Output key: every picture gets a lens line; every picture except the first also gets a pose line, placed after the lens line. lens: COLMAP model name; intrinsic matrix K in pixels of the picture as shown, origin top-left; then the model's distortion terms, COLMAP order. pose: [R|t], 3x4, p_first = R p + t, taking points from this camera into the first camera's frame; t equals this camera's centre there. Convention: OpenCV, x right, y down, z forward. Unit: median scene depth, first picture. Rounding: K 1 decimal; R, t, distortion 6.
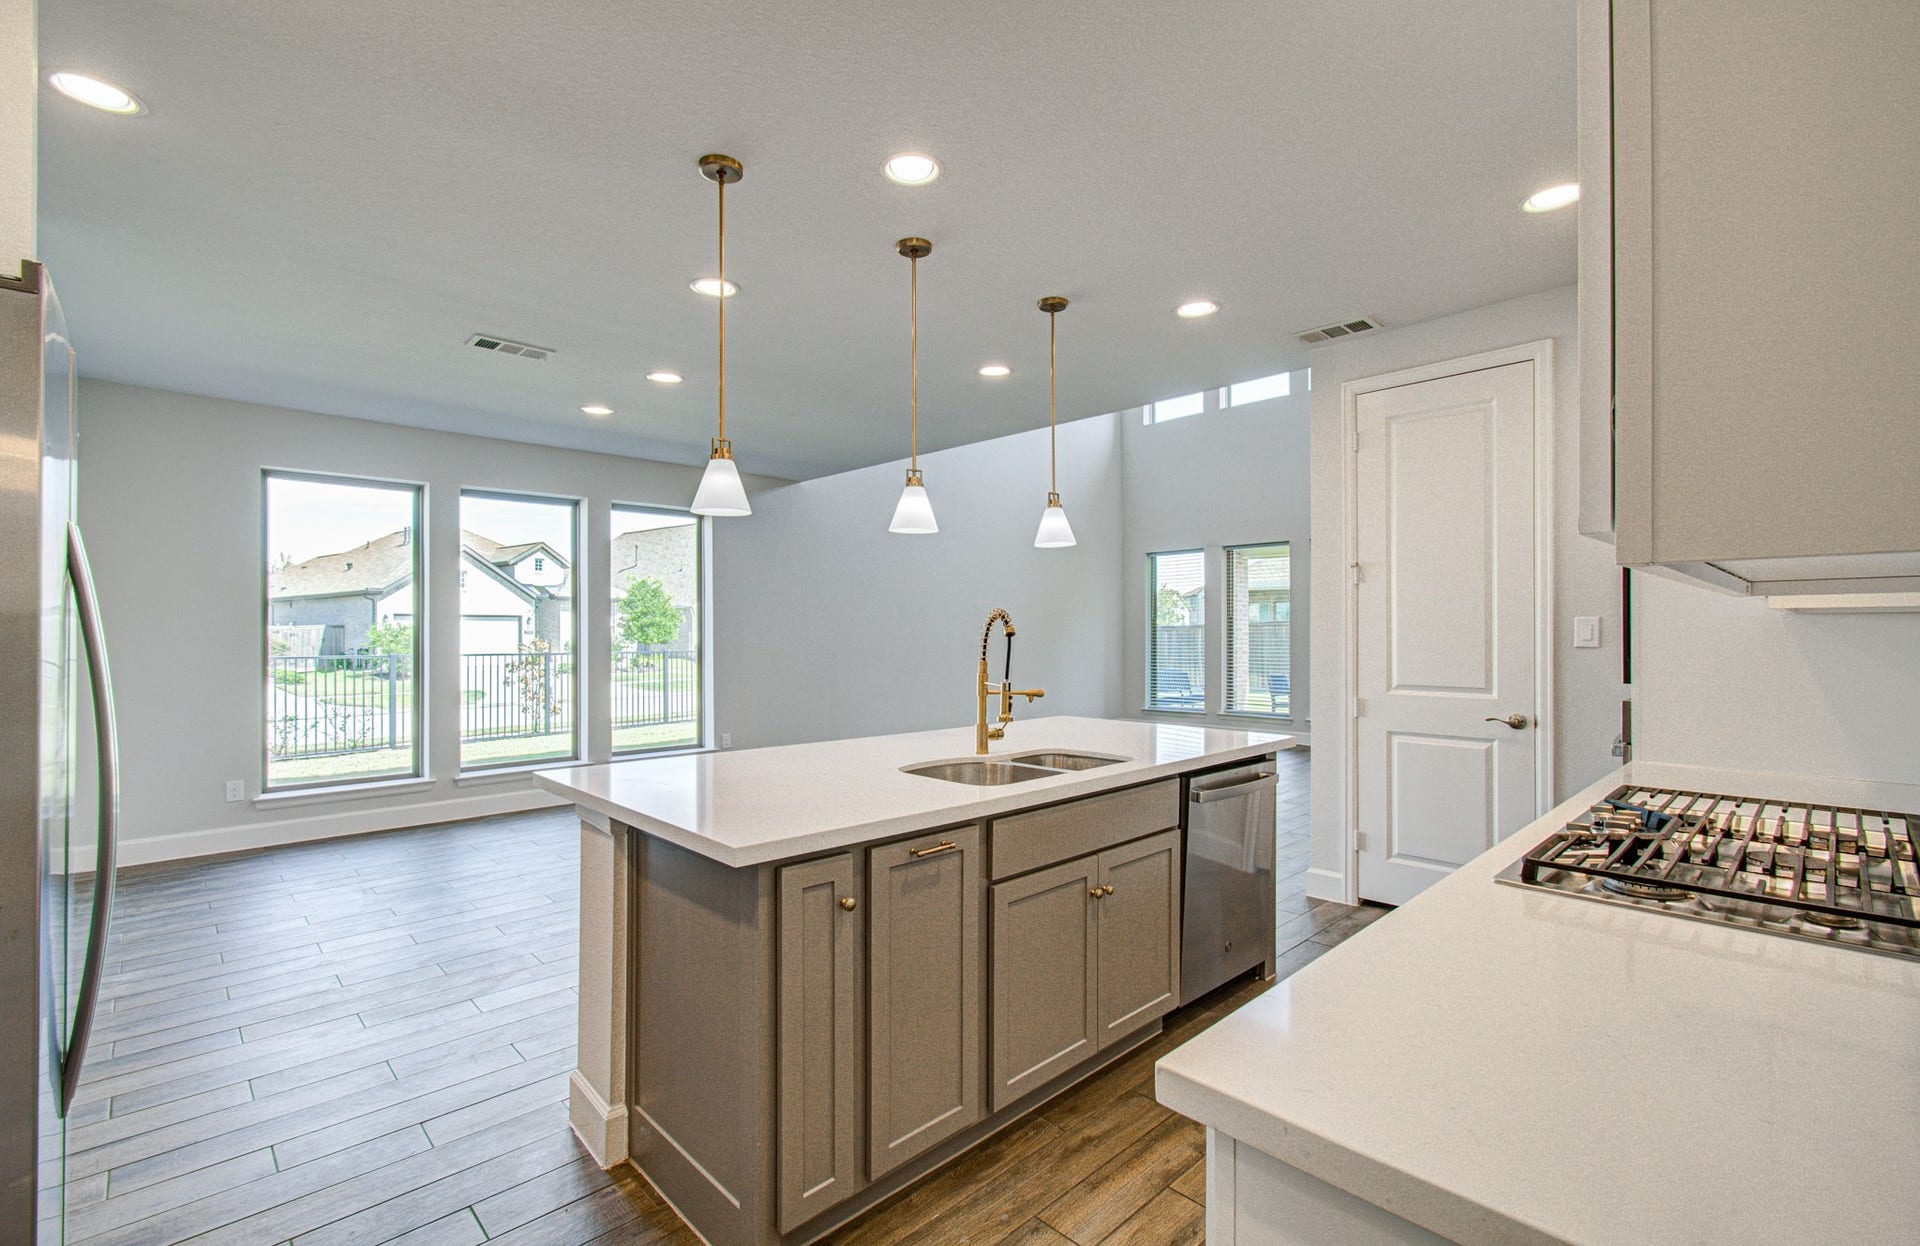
lens RADIAL K [[841.7, 0, 966.7], [0, 841.7, 628.4], [0, 0, 1]] dist [-0.001420, 0.000642]
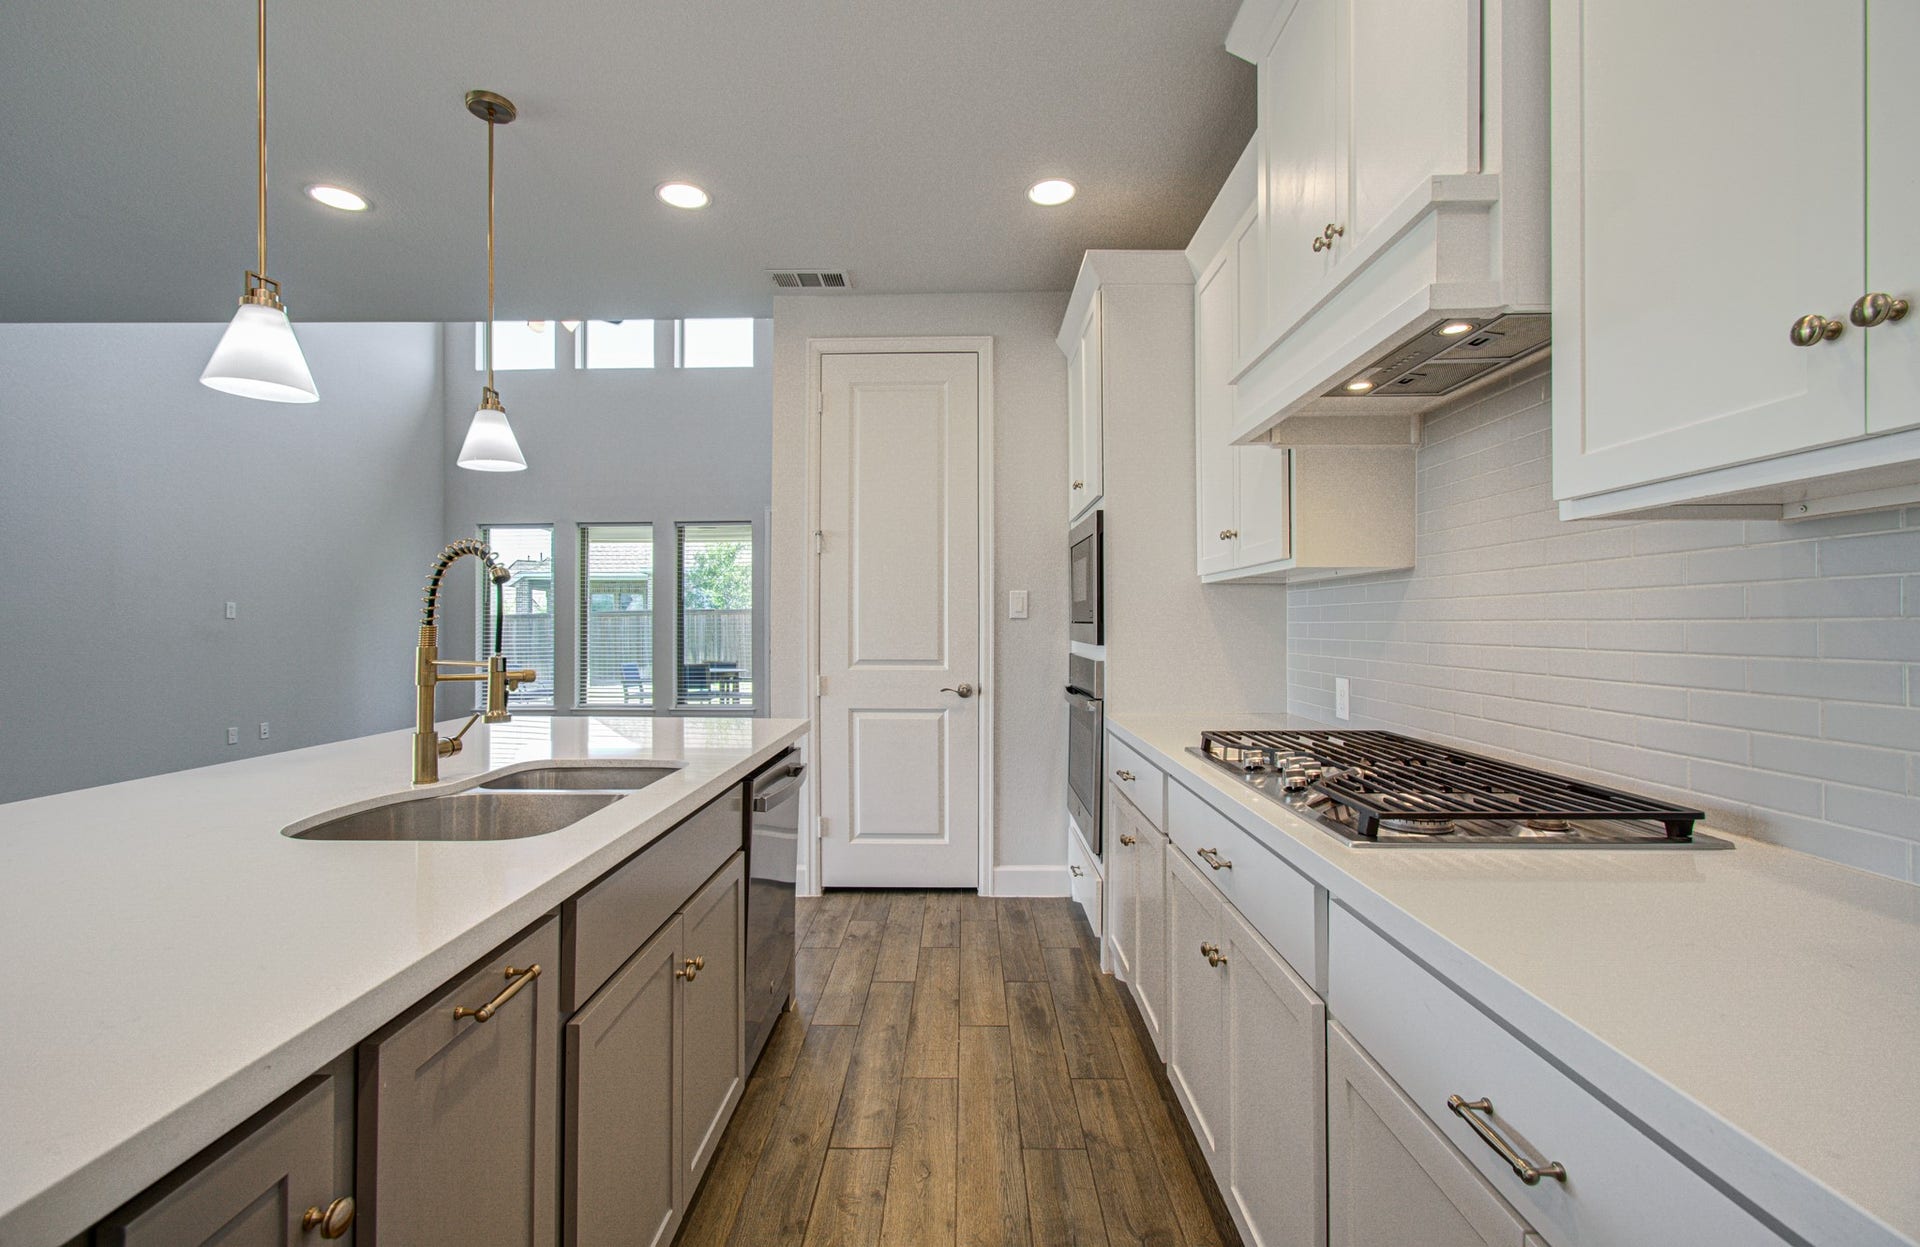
lens RADIAL K [[841.7, 0, 952.1], [0, 841.7, 624.6], [0, 0, 1]] dist [-0.001420, 0.000642]
pose [[0.721393, 0.004642, 0.692510, -0.092701], [-0.006908, 0.999976, 0.000493, 0.027354], [-0.692491, -0.005140, 0.721408, 0.245140]]
